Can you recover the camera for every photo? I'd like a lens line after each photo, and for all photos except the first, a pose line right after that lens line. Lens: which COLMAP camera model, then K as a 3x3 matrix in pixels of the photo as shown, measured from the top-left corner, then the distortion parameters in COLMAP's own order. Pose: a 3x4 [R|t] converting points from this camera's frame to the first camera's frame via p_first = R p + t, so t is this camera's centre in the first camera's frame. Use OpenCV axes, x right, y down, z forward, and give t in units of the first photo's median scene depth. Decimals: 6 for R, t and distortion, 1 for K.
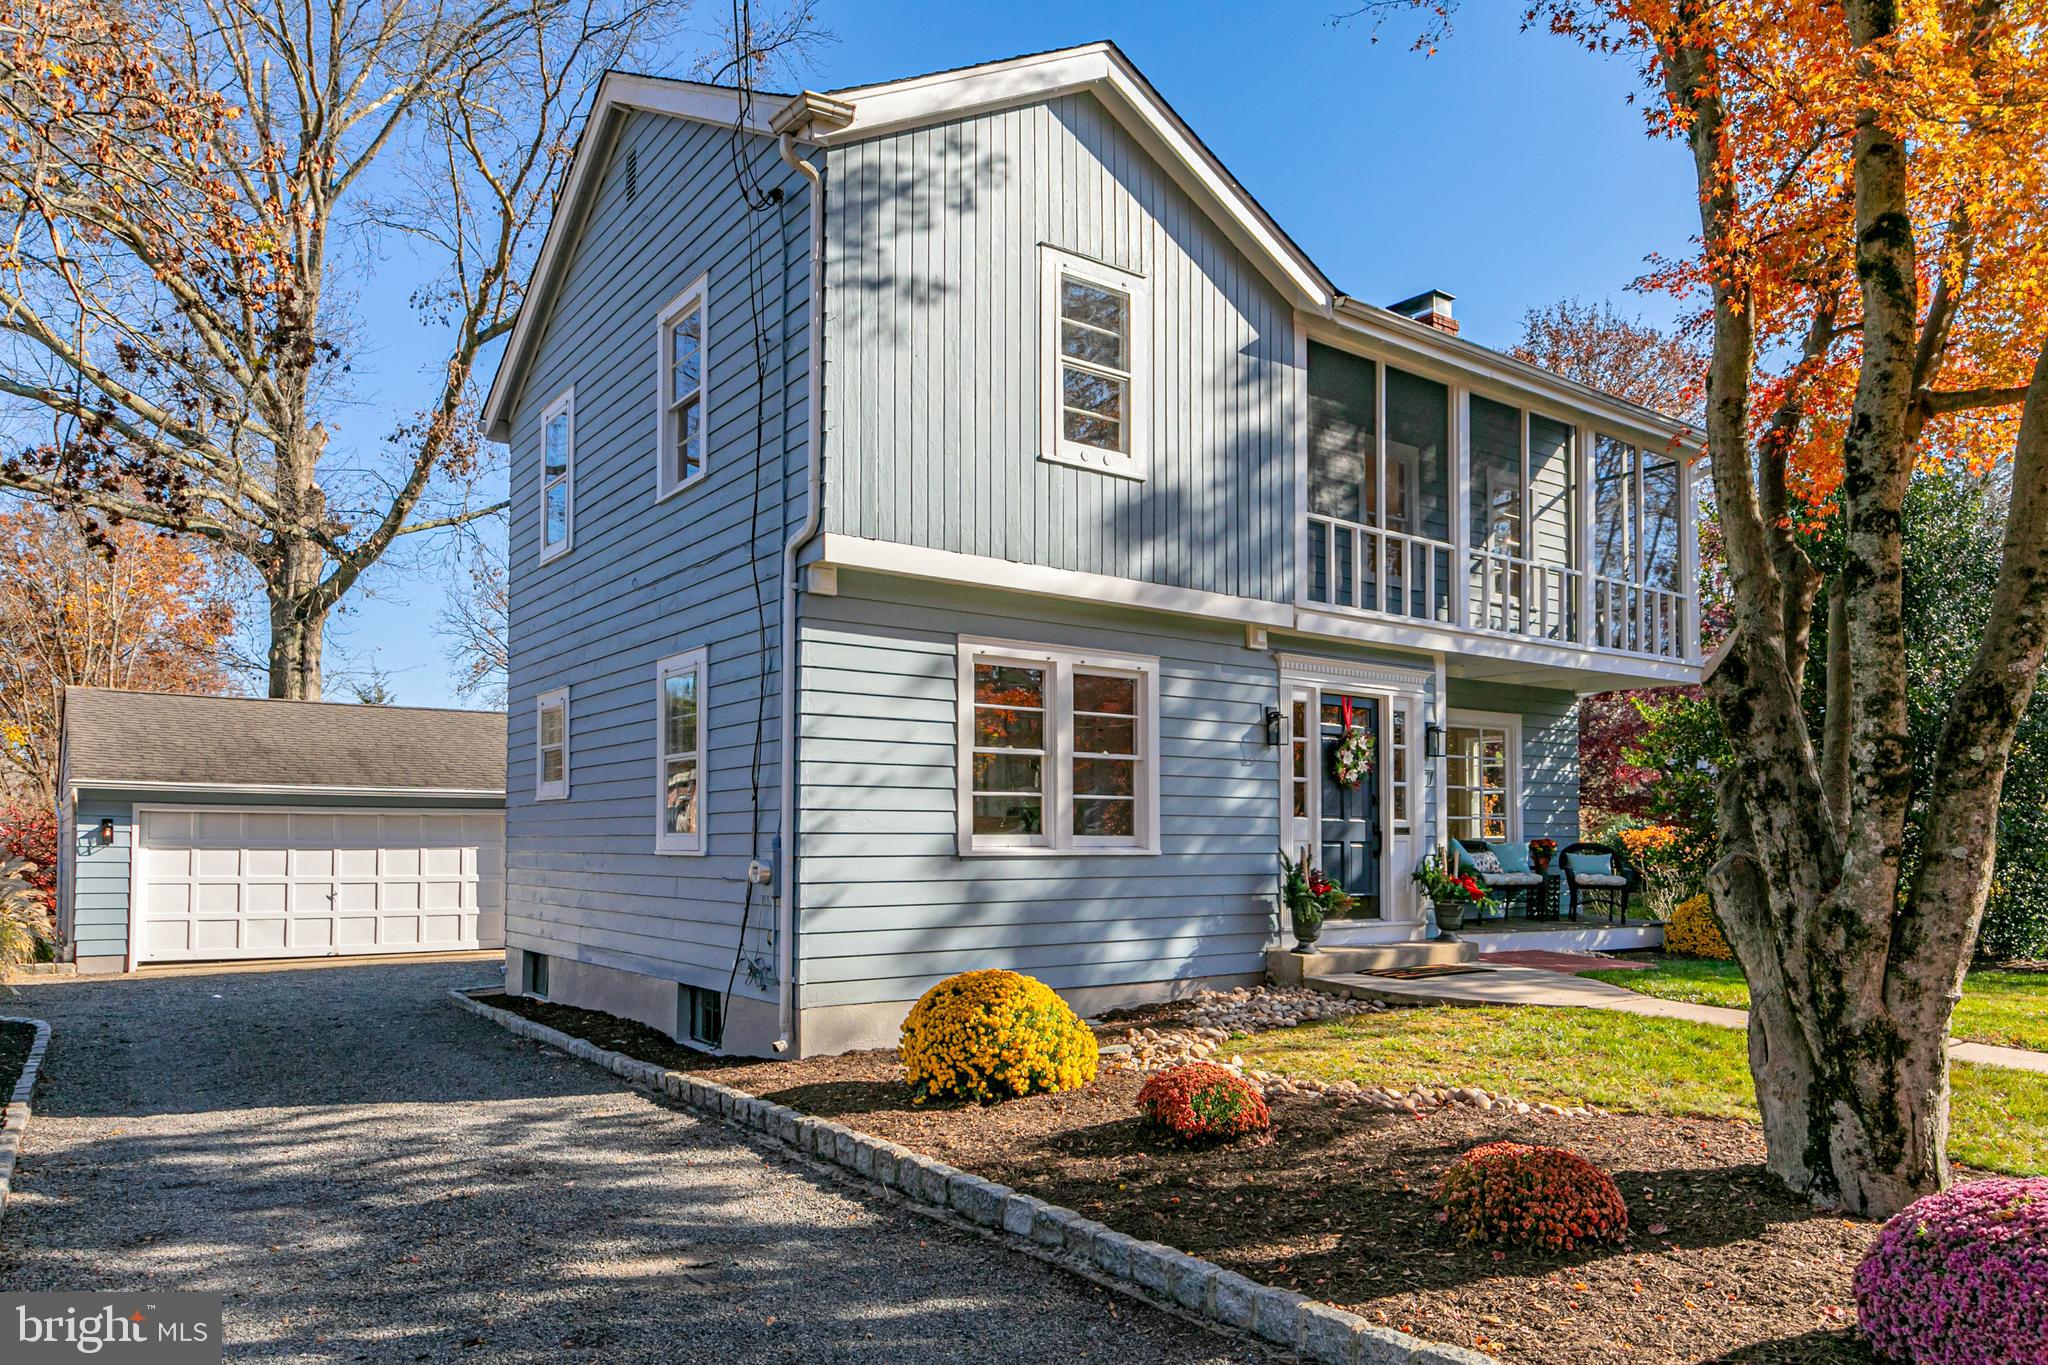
lens RADIAL K [[1302.8, 0, 957.4], [0, 1302.8, 789.6], [0, 0, 1]] dist [0.002168, 0.001525]
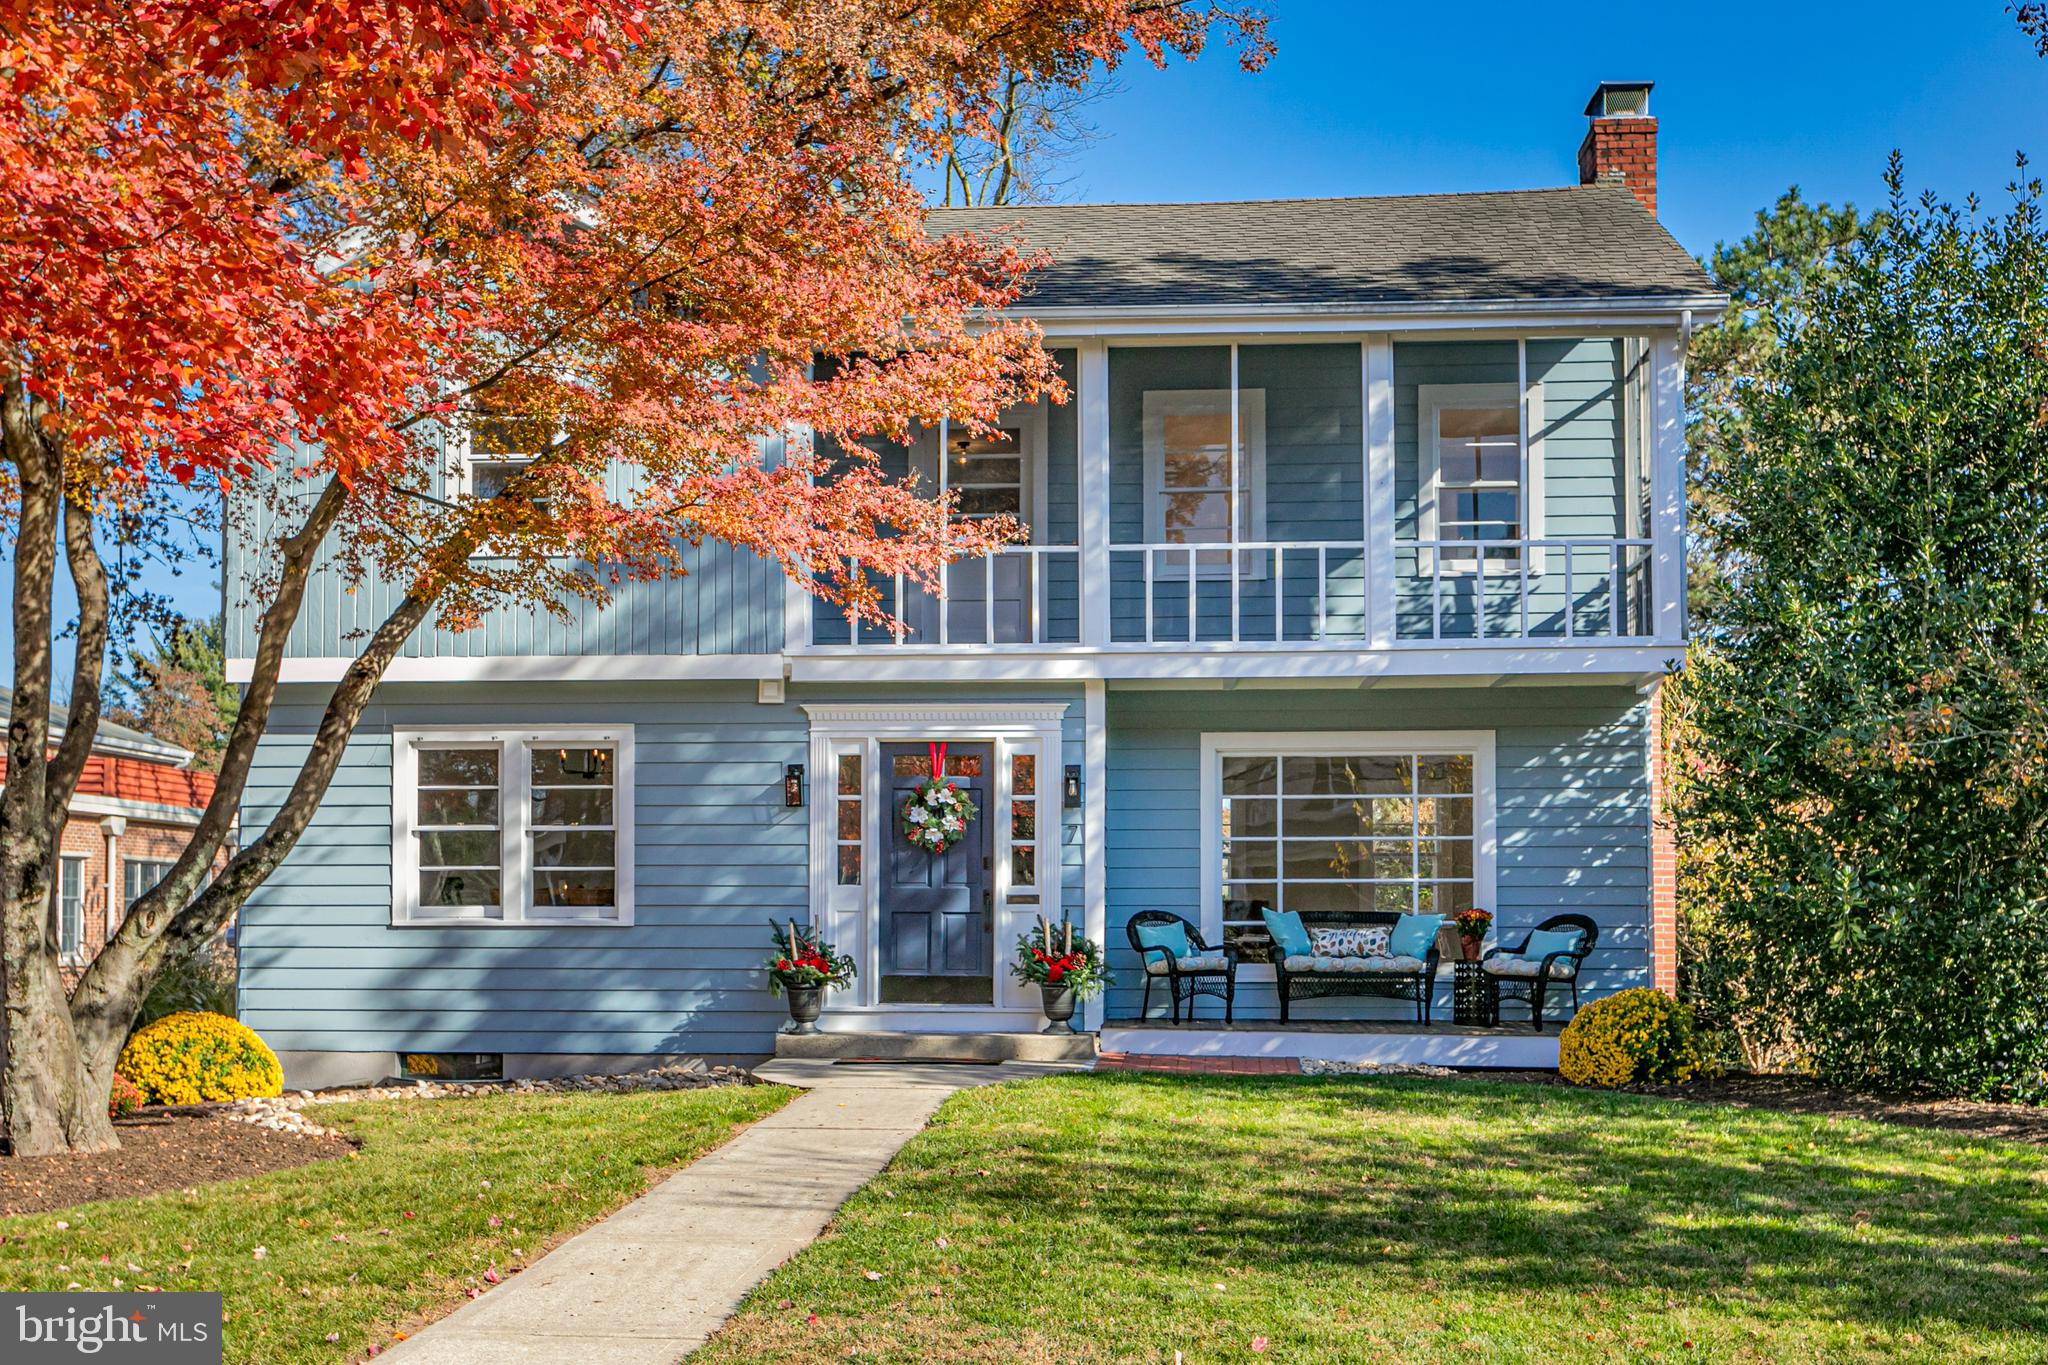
lens RADIAL K [[2207.4, 0, 1022.7], [0, 2207.4, 820.5], [0, 0, 1]] dist [0.012223, 0.003937]
pose [[0.766981, -0.031111, -0.640915, 1.281891], [0.024822, 0.999515, -0.018814, 0.008322], [0.641190, -0.001478, 0.767381, -0.081570]]
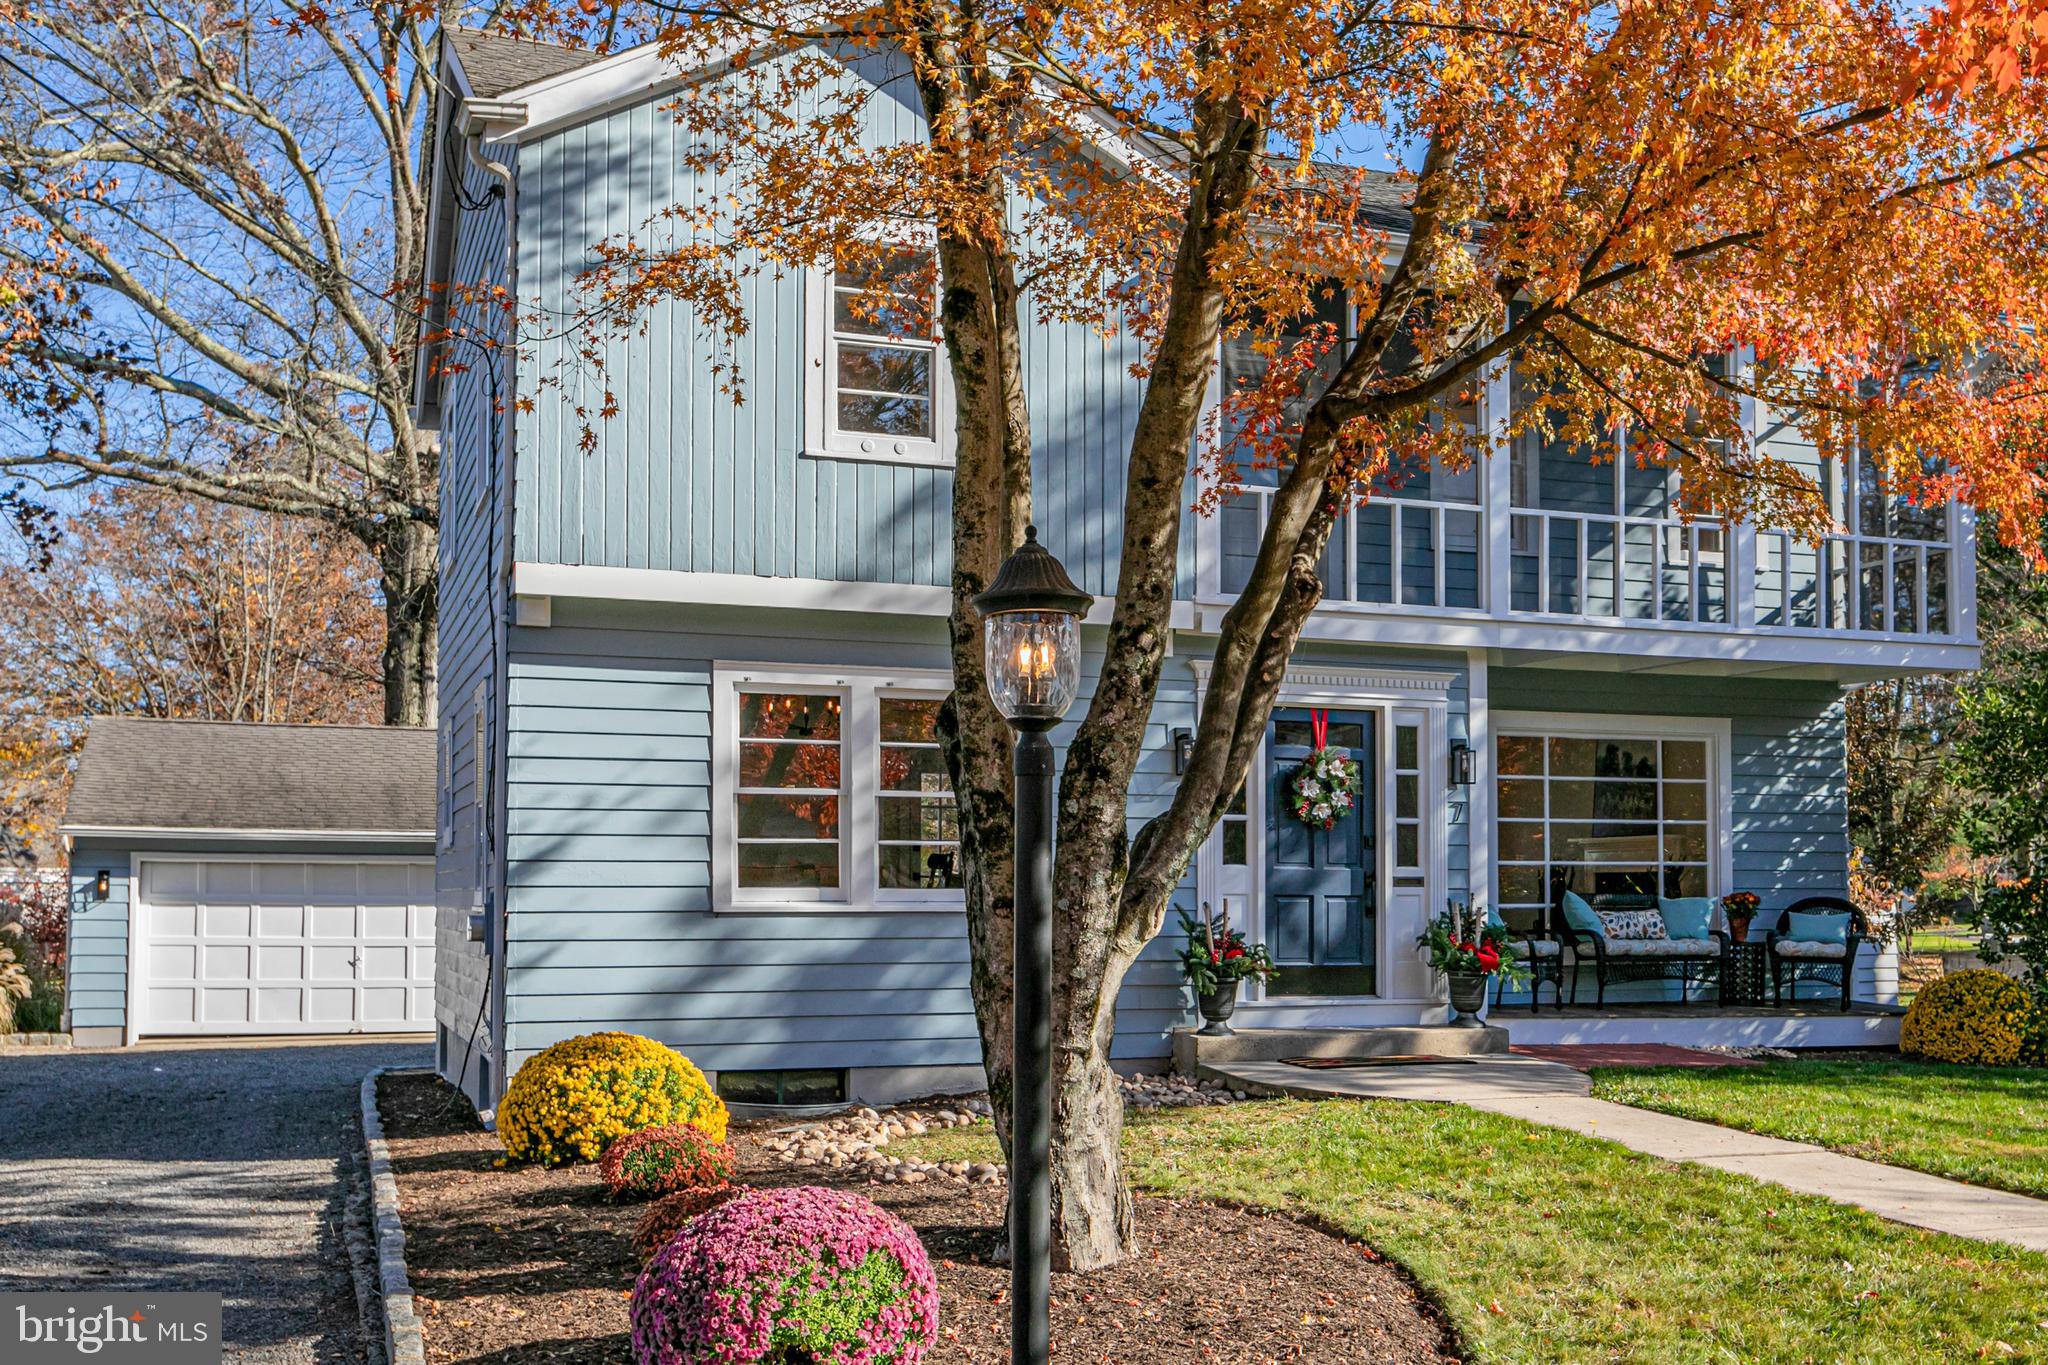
lens RADIAL K [[1976.5, 0, 1028.7], [0, 1976.5, 818.6], [0, 0, 1]] dist [0.003339, -0.007646]
pose [[0.967098, -0.010154, -0.254201, 0.433735], [0.010186, 0.999947, -0.001193, -0.006706], [0.254199, -0.001435, 0.967151, -0.190456]]
